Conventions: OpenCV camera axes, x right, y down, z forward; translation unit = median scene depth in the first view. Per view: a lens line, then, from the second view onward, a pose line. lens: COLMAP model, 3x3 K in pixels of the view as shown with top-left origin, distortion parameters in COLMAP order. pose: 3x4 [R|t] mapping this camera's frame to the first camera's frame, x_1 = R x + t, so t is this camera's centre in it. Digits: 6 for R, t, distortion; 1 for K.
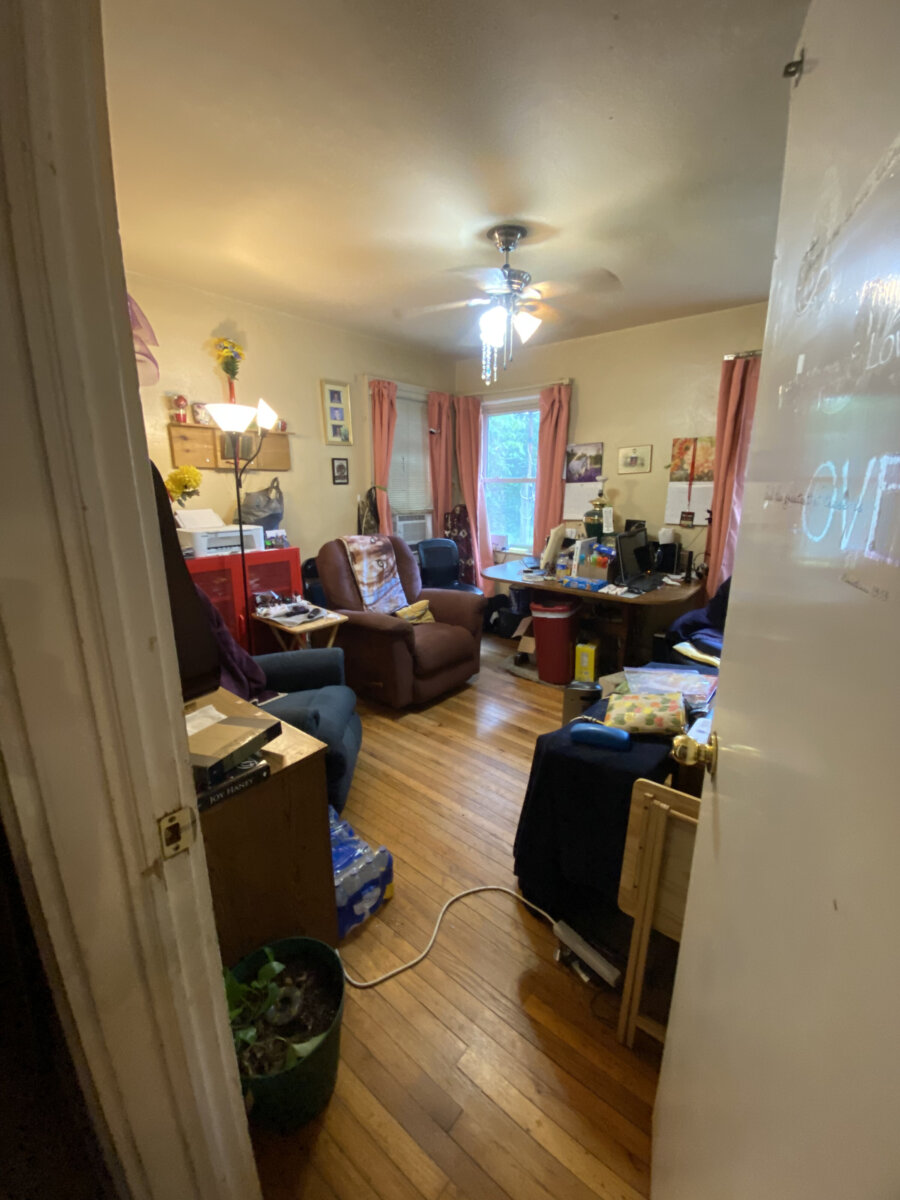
lens RADIAL K [[485.8, 0, 454.5], [0, 485.8, 605.6], [0, 0, 1]] dist [0.050014, -0.033288]
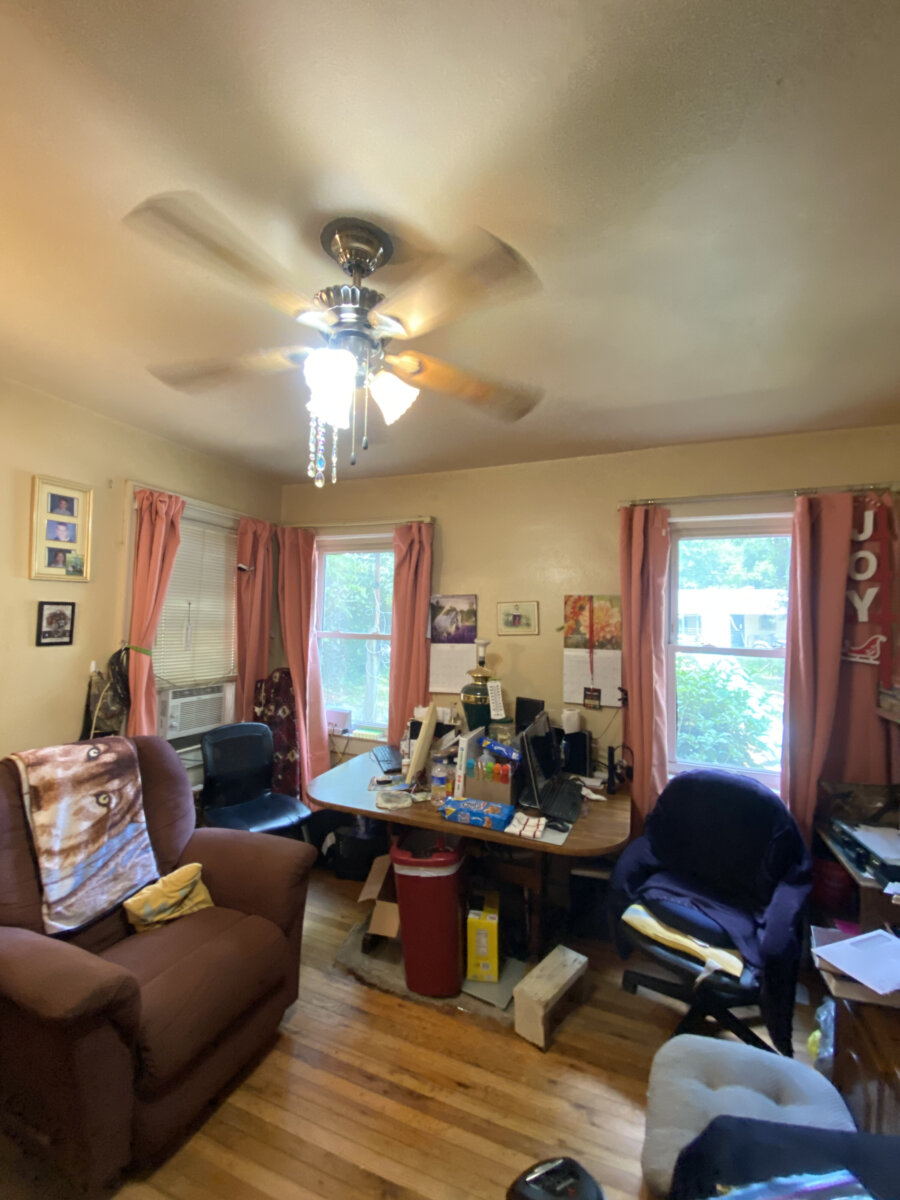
lens RADIAL K [[485.8, 0, 454.5], [0, 485.8, 605.6], [0, 0, 1]] dist [0.050014, -0.033288]
pose [[0.947676, 0.032863, 0.317539, 0.027956], [0.055543, 0.962542, -0.265381, -0.121612], [-0.314366, 0.269132, 0.910353, 0.335957]]
